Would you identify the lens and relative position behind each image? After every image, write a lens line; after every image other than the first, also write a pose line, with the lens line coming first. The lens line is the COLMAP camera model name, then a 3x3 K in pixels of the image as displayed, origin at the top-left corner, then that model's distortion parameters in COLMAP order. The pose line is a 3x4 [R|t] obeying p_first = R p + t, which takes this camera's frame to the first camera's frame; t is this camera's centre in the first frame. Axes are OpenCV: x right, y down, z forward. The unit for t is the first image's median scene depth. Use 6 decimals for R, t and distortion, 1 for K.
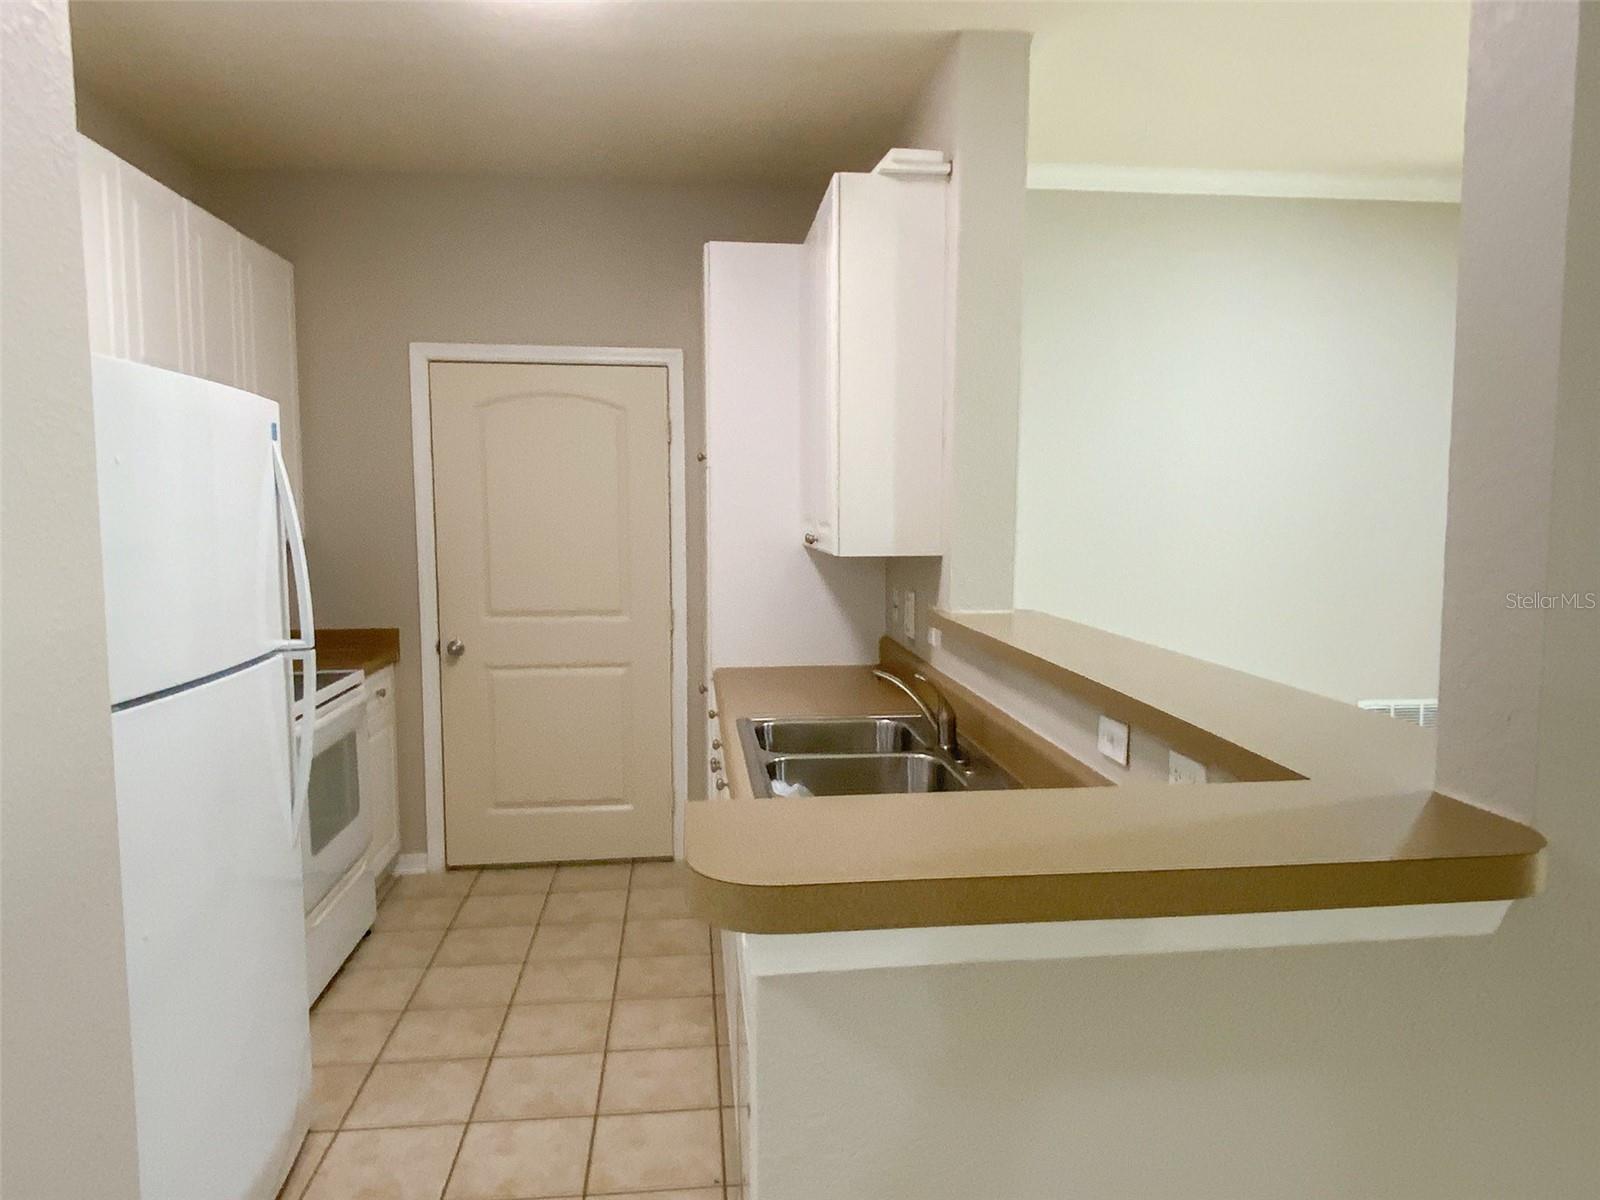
lens RADIAL K [[1059.2, 0, 799.3], [0, 1059.2, 605.3], [0, 0, 1]] dist [0.052221, -0.060069]
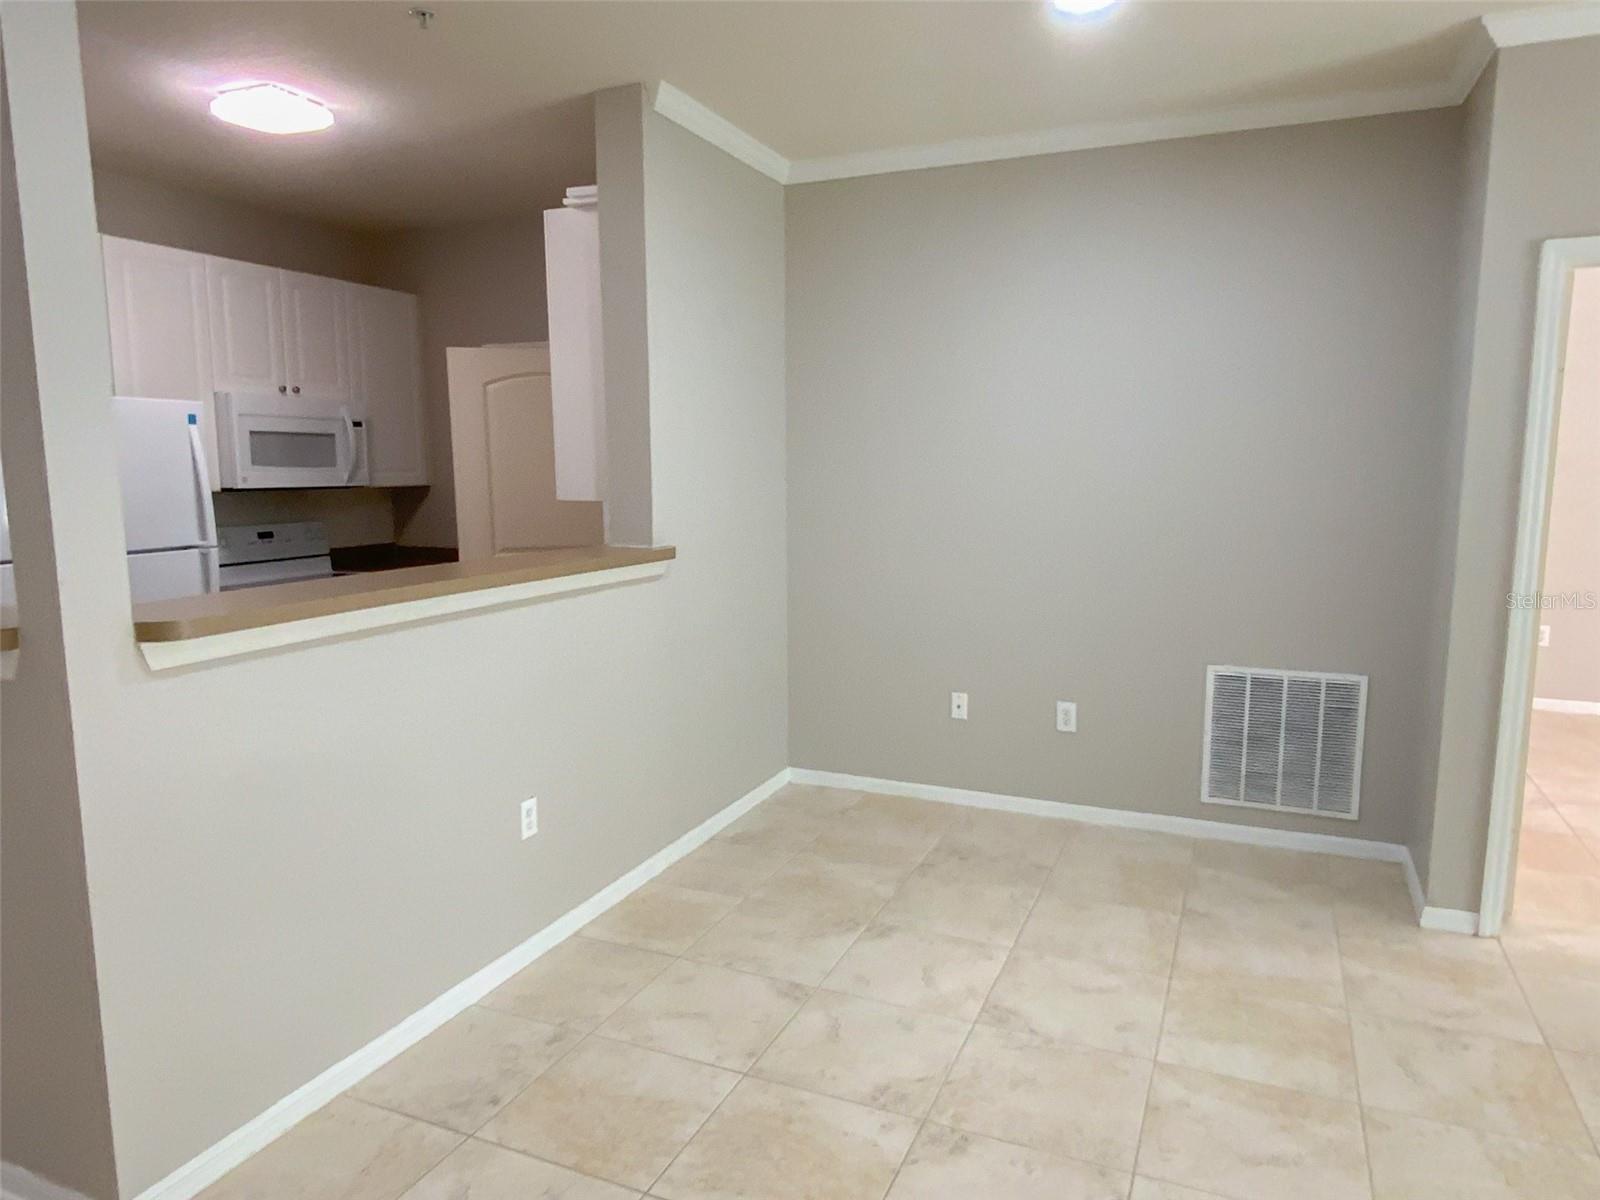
lens RADIAL K [[1059.2, 0, 781.7], [0, 1059.2, 606.9], [0, 0, 1]] dist [0.052221, -0.060069]
pose [[0.862443, 0.069567, -0.501351, 0.993228], [-0.043290, 0.997018, 0.063876, -0.009848], [0.504300, -0.033386, 0.862883, -0.017217]]
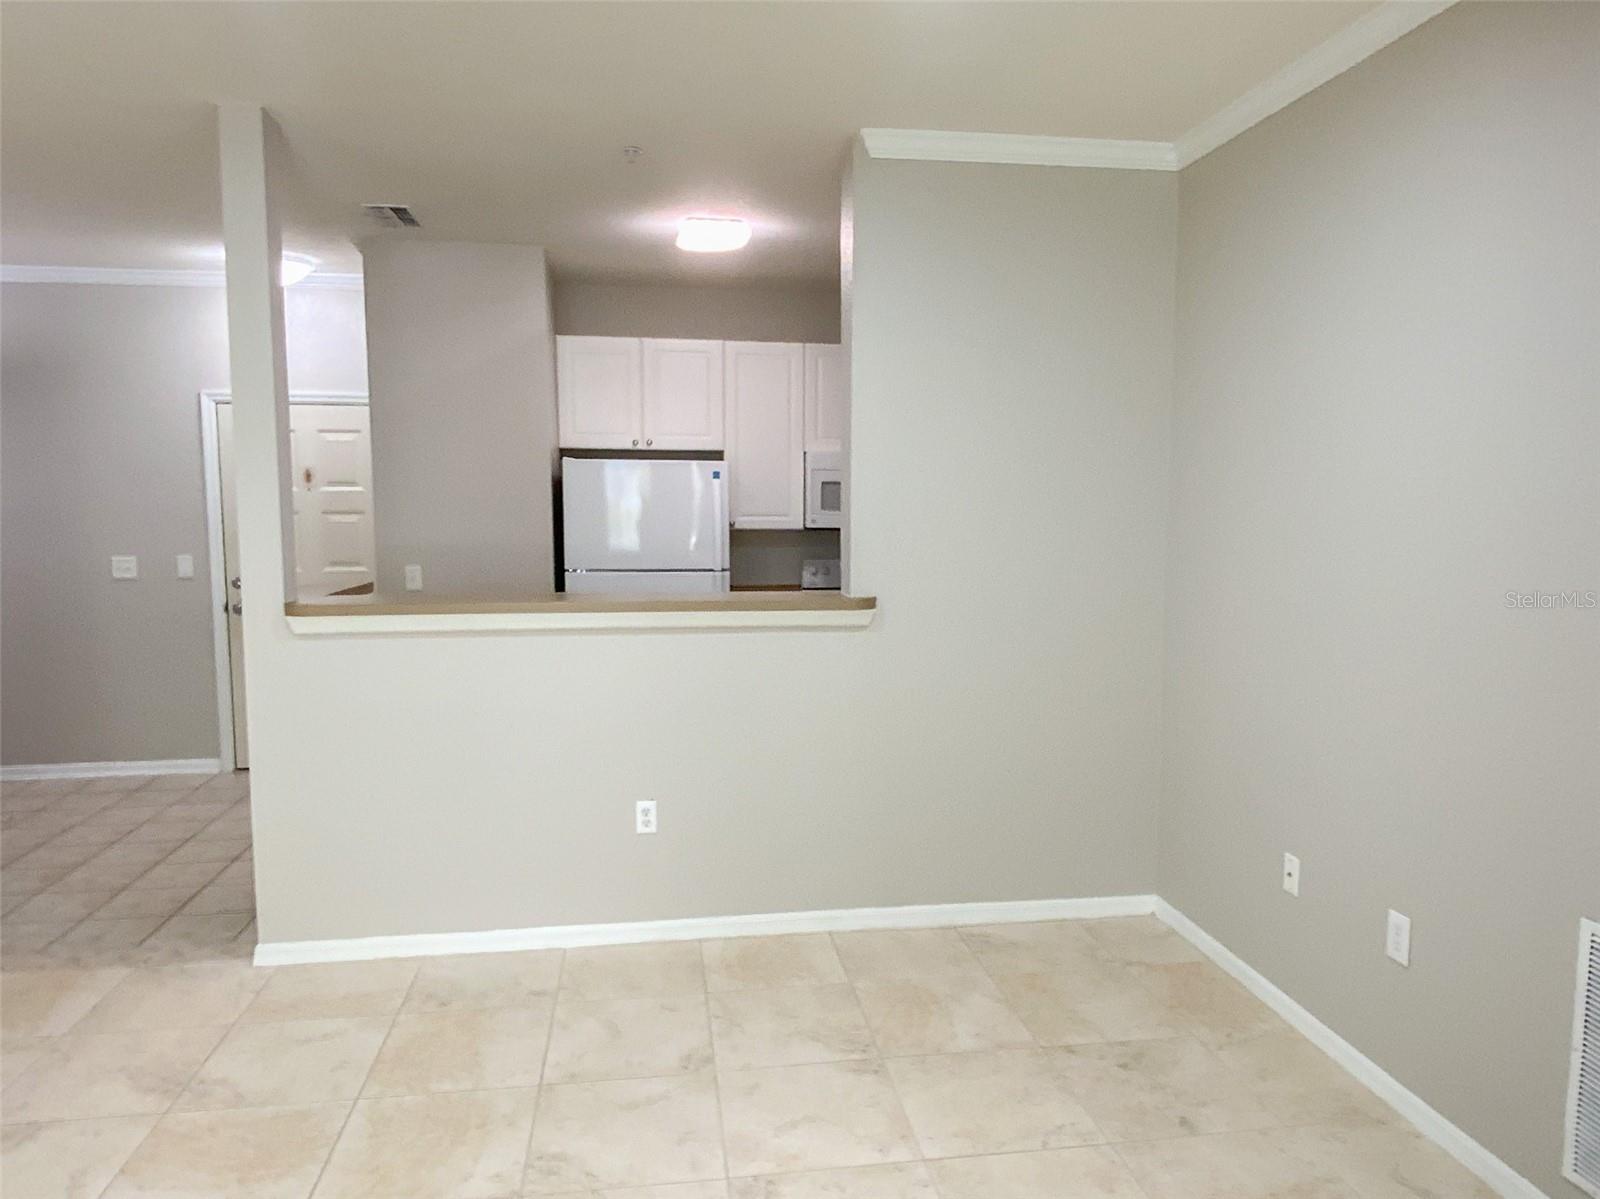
lens RADIAL K [[1059.2, 0, 774.3], [0, 1059.2, 597.7], [0, 0, 1]] dist [0.052221, -0.060069]
pose [[0.021555, 0.091812, -0.995543, 1.472220], [-0.093146, 0.991628, 0.089434, -0.096177], [0.995419, 0.090803, 0.029926, 0.899707]]
